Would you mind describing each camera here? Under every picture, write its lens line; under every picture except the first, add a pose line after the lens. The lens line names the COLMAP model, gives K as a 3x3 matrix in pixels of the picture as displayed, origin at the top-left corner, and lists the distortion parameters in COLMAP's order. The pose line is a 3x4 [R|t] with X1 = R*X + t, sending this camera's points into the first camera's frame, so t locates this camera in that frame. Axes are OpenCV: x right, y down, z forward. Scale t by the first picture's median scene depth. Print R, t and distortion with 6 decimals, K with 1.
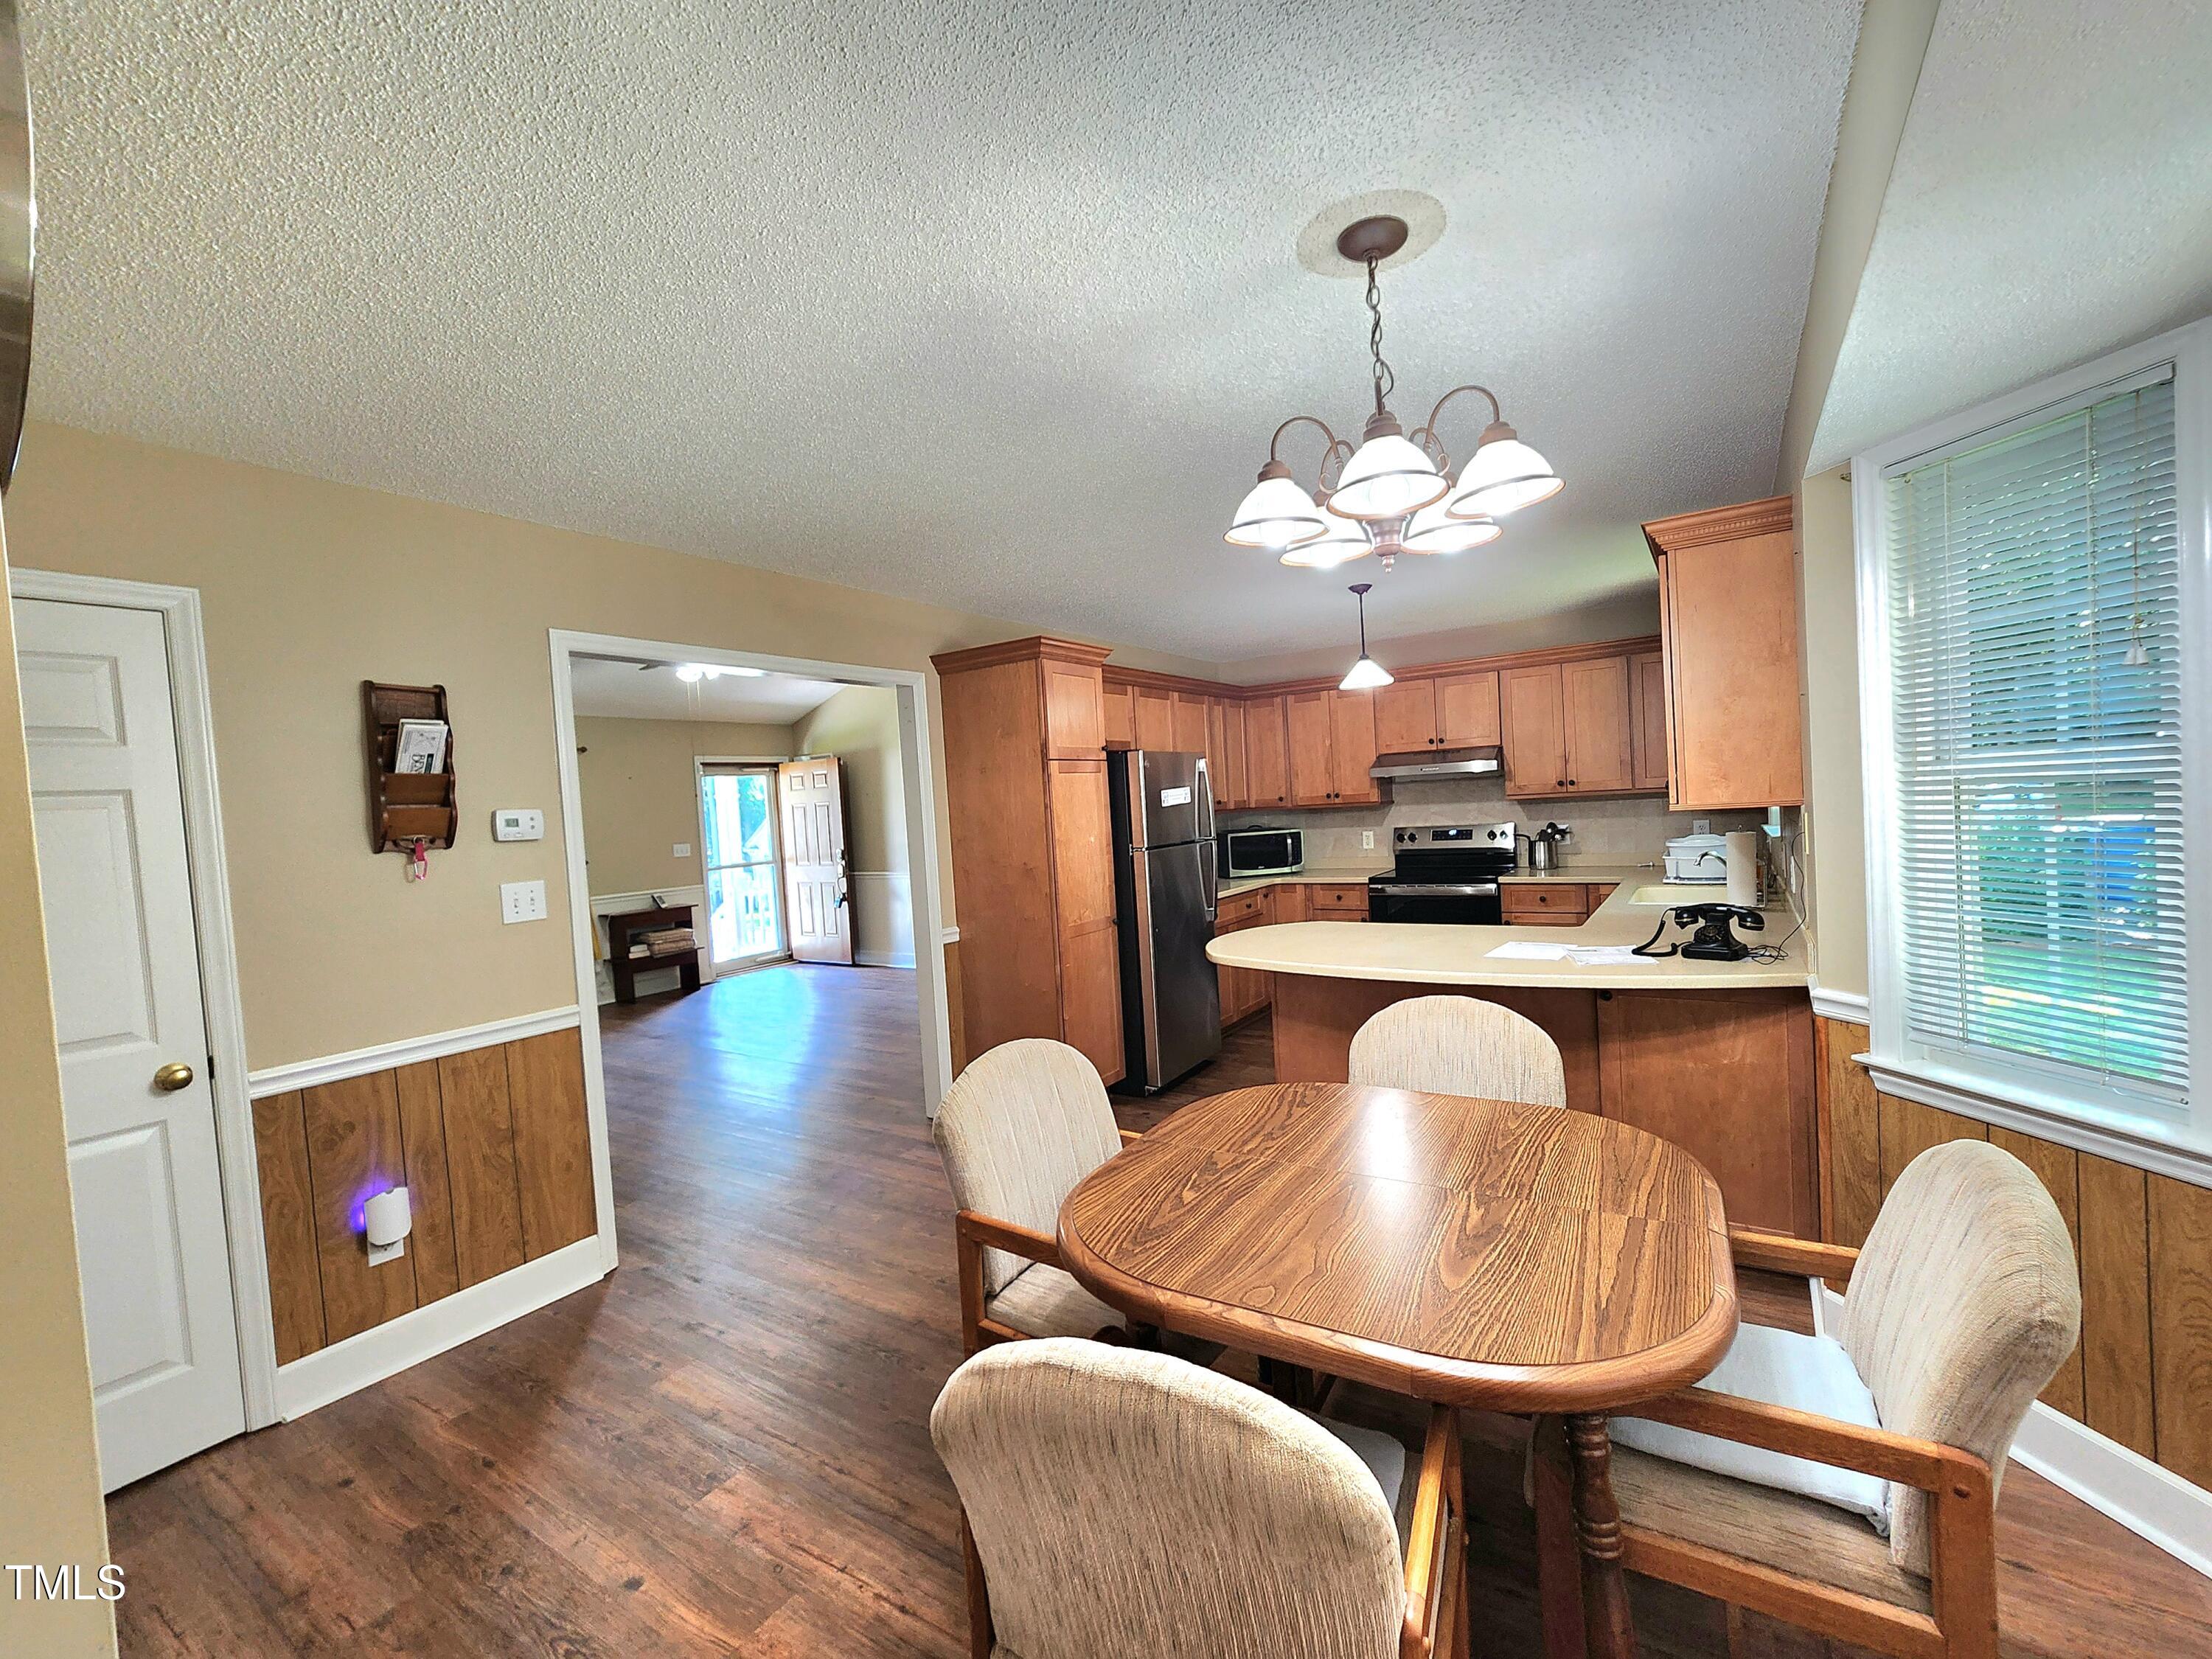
lens RADIAL K [[918.4, 0, 1106.2], [0, 918.4, 837.4], [0, 0, 1]] dist [-0.000813, 0.000170]
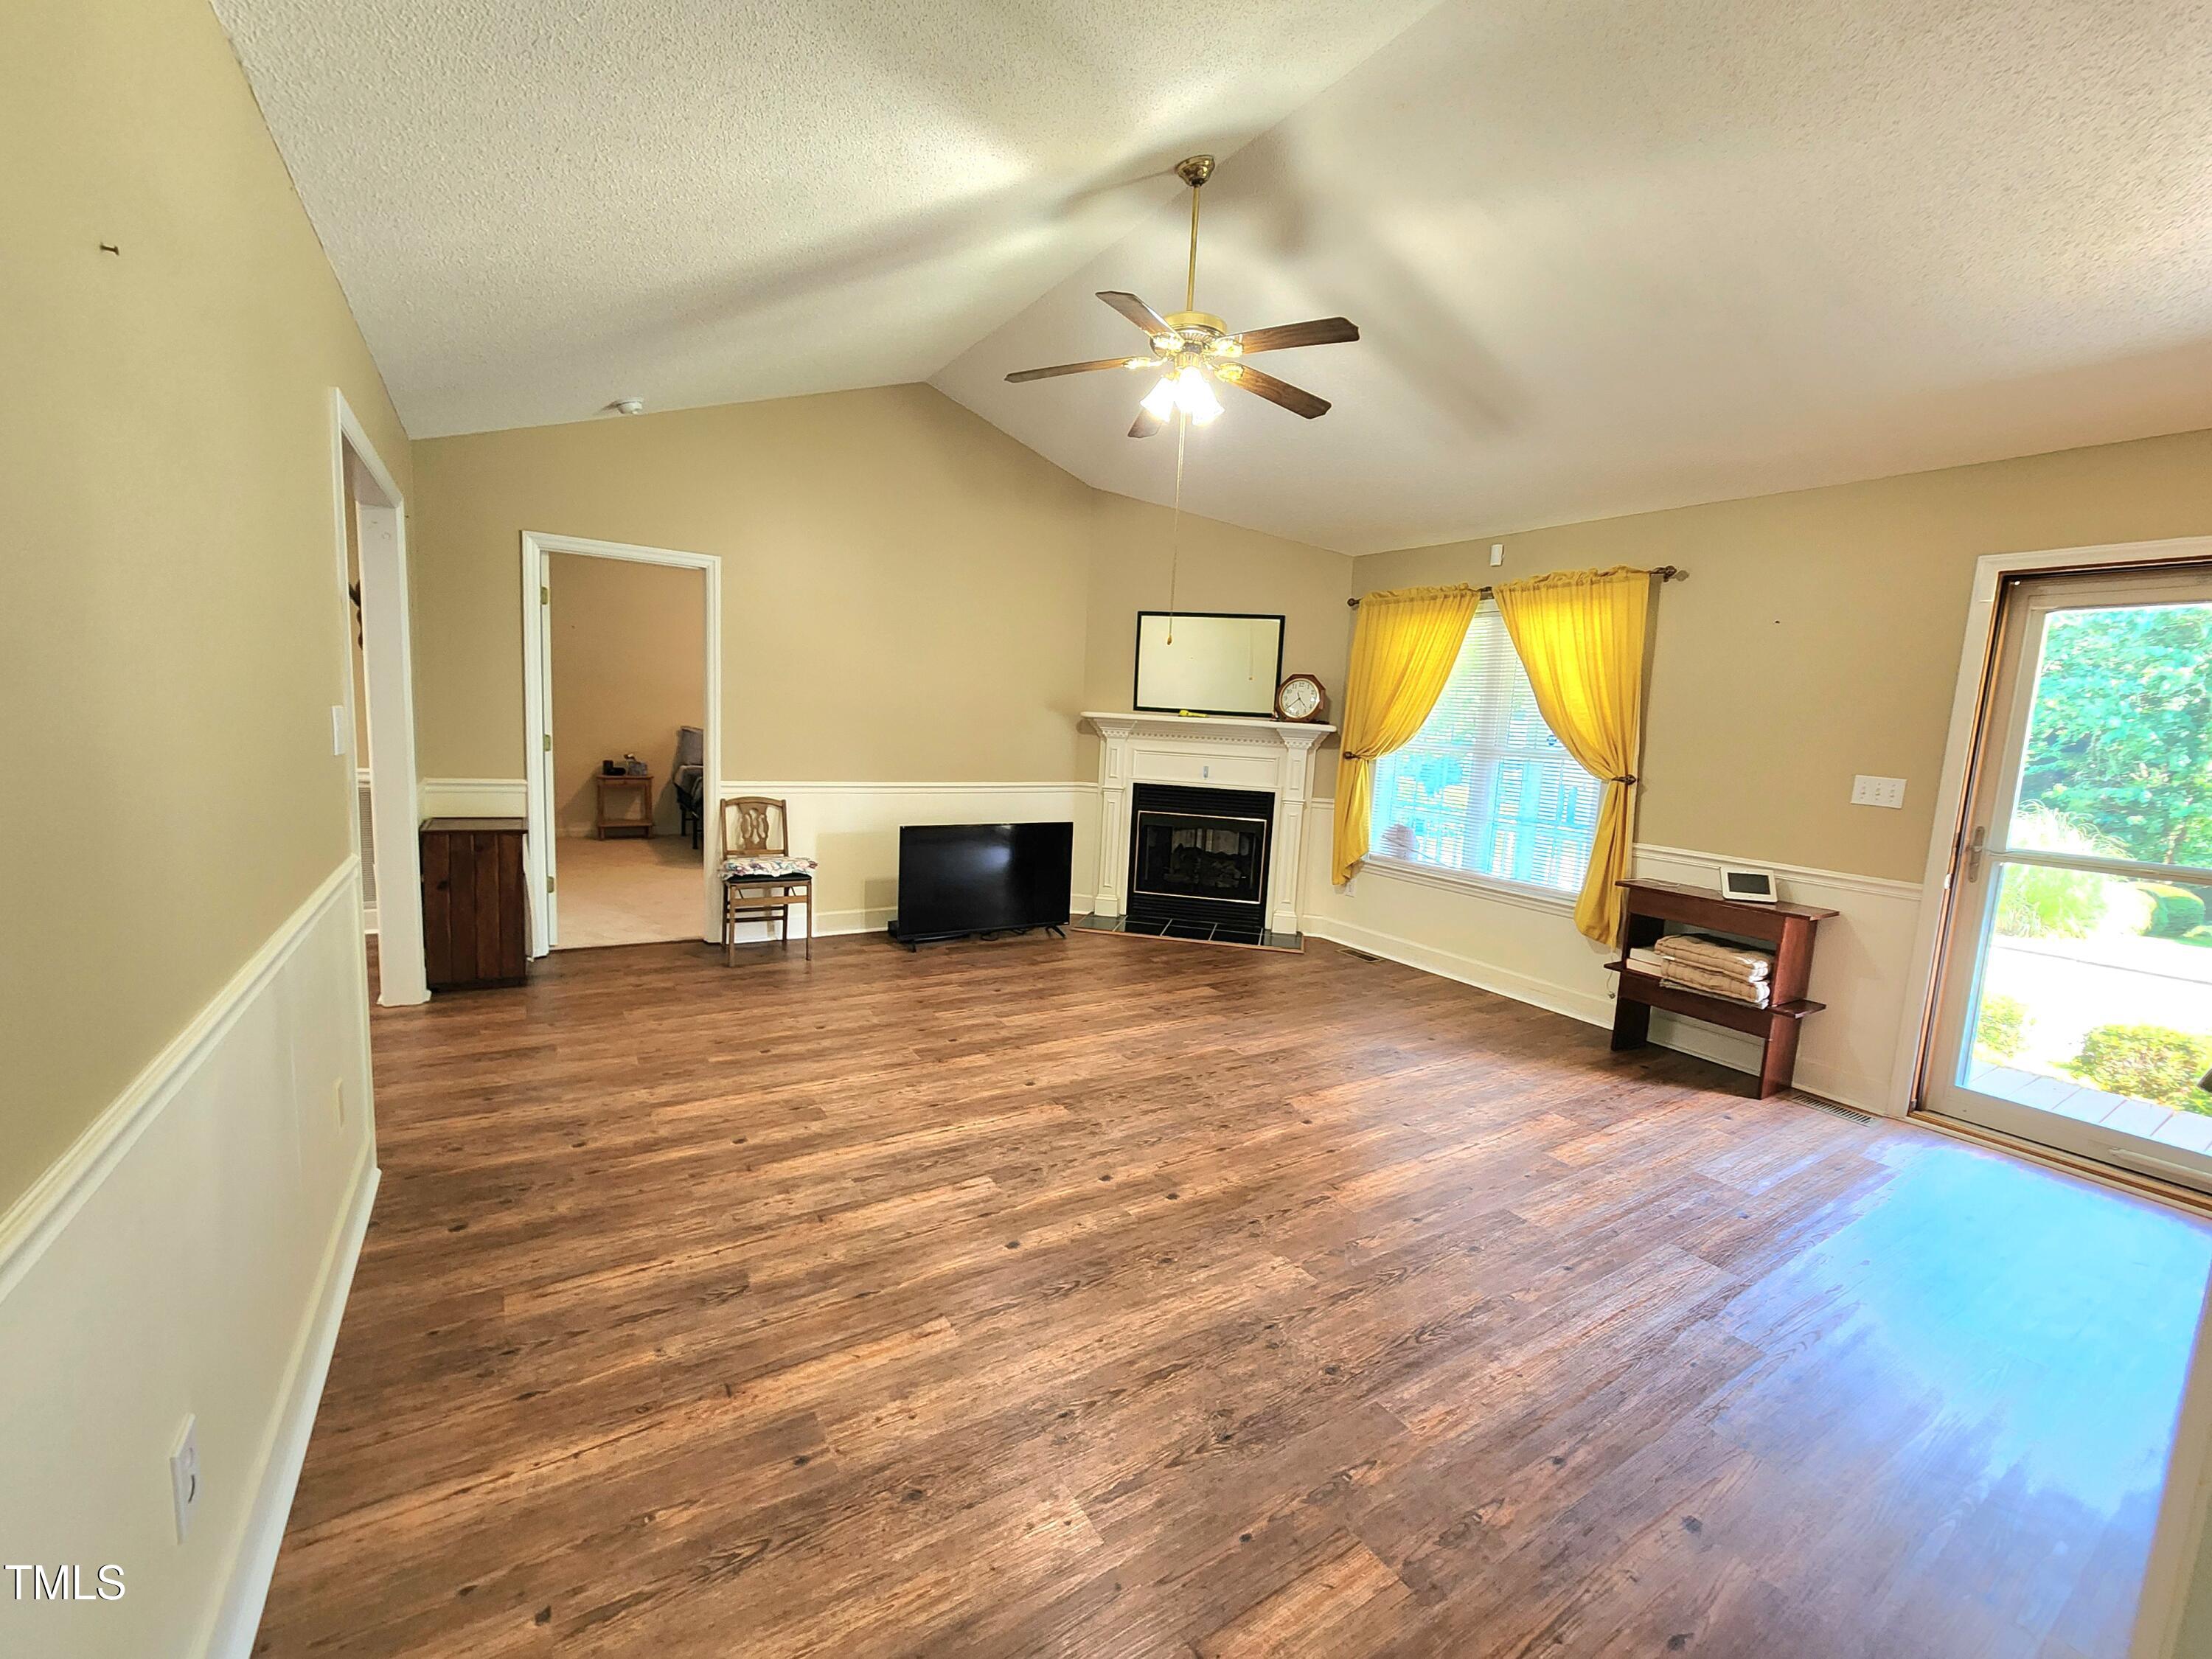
lens RADIAL K [[913.0, 0, 1108.1], [0, 913.0, 829.9], [0, 0, 1]] dist [-0.002955, 0.000100]
pose [[-0.407189, 0.153056, -0.900428, 0.065925], [-0.062269, 0.978913, 0.194556, -0.028713], [0.911219, 0.135290, -0.389072, 0.863625]]
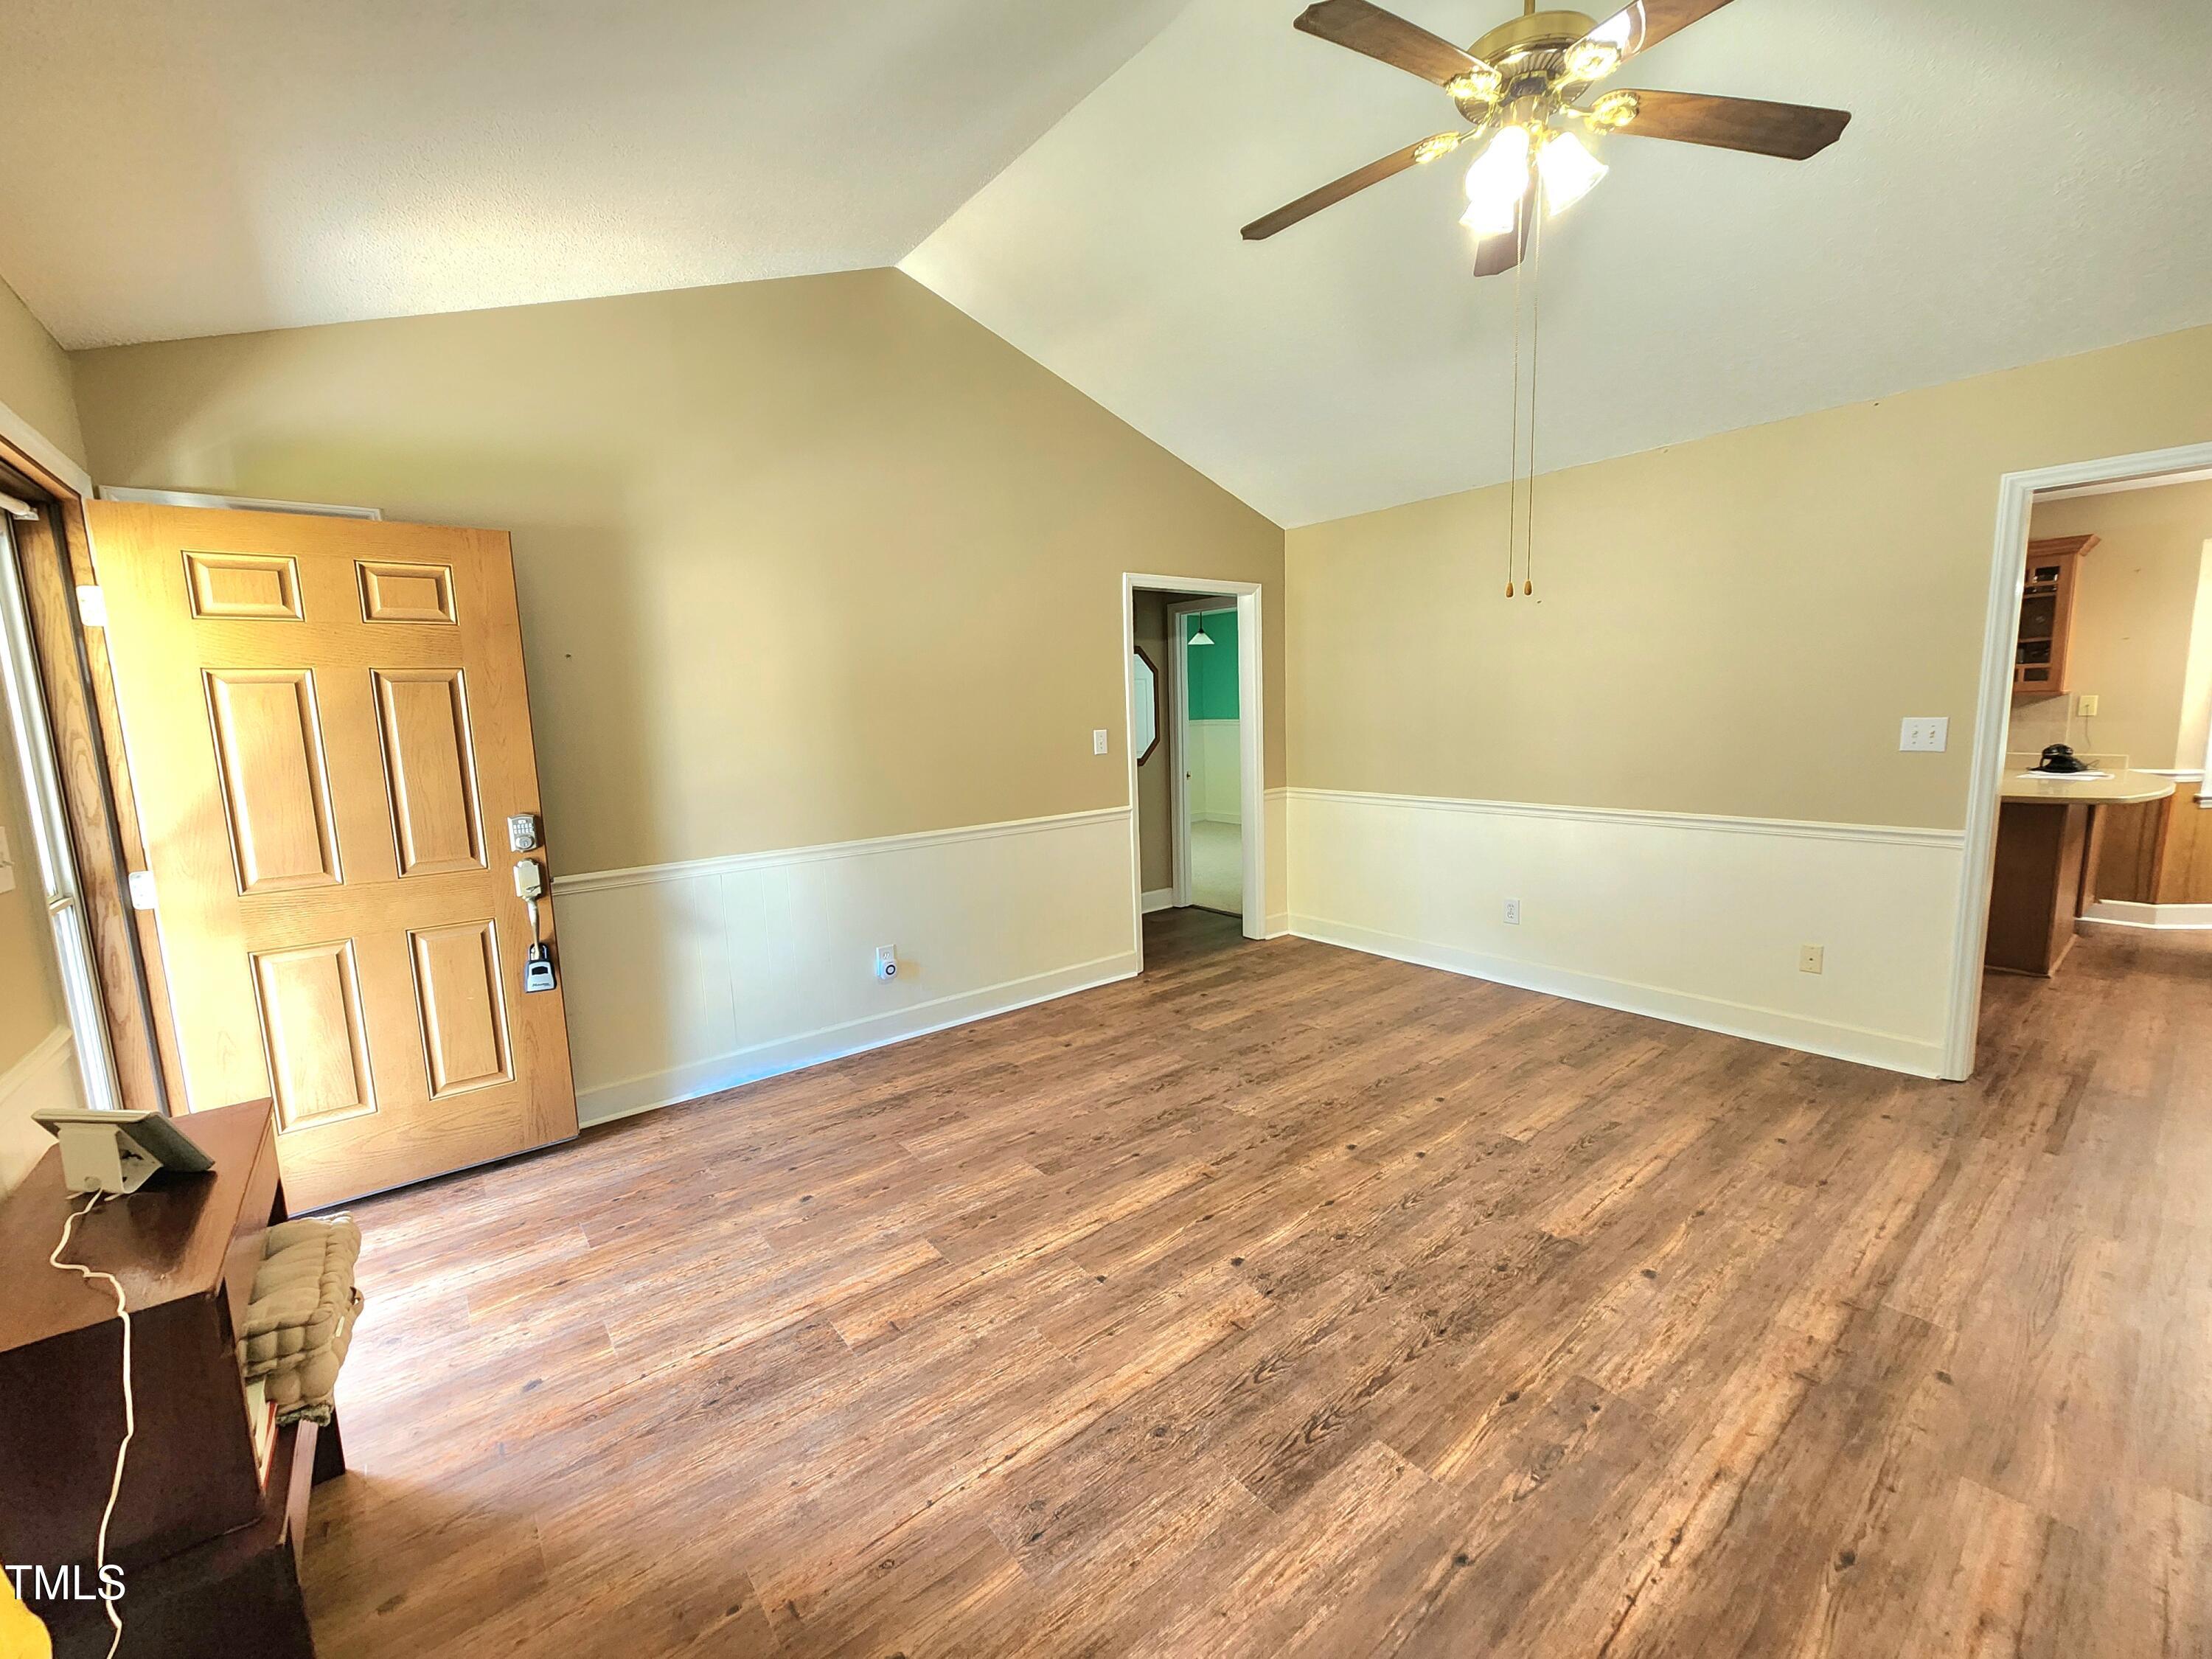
lens RADIAL K [[910.0, 0, 1114.4], [0, 910.0, 827.1], [0, 0, 1]] dist [-0.000869, 0.000717]
pose [[0.303706, -0.079333, 0.949457, -0.579680], [0.049601, 0.996493, 0.067398, 0.006009], [-0.951474, 0.026625, 0.306576, 0.750648]]
